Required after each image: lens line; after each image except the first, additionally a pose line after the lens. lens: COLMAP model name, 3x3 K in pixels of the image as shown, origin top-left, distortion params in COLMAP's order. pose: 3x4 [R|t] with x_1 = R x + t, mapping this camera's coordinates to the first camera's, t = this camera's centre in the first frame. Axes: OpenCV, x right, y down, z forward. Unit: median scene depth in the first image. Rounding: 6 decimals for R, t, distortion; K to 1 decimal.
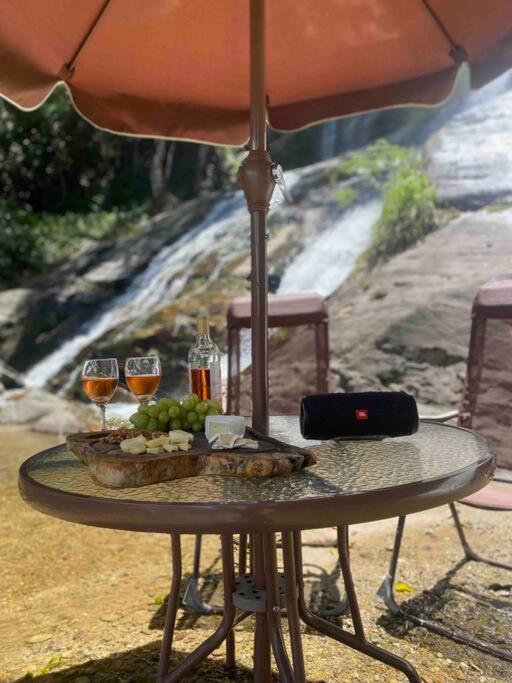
lens RADIAL K [[508.9, 0, 256.0], [0, 508.9, 341.5], [0, 0, 1]] dist [0.024531, 0.000540]
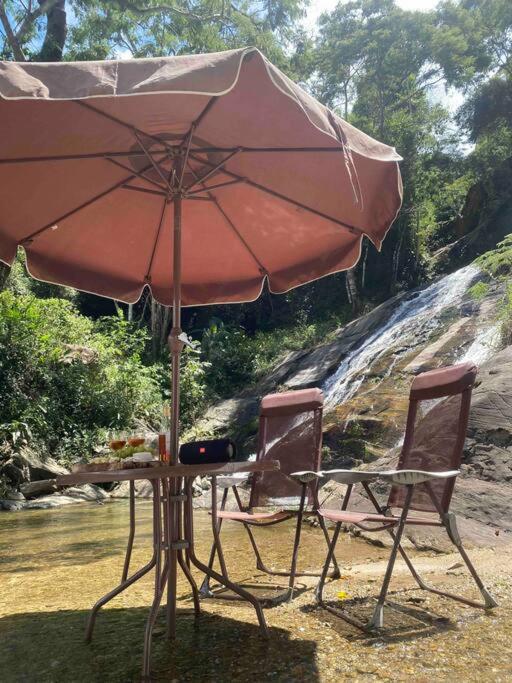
lens RADIAL K [[508.9, 0, 256.0], [0, 508.9, 341.5], [0, 0, 1]] dist [0.024531, 0.000540]
pose [[0.907656, -0.109746, -0.405112, 0.093599], [0.028002, 0.978893, -0.202446, 0.010079], [0.418779, 0.172408, 0.891571, -0.057960]]
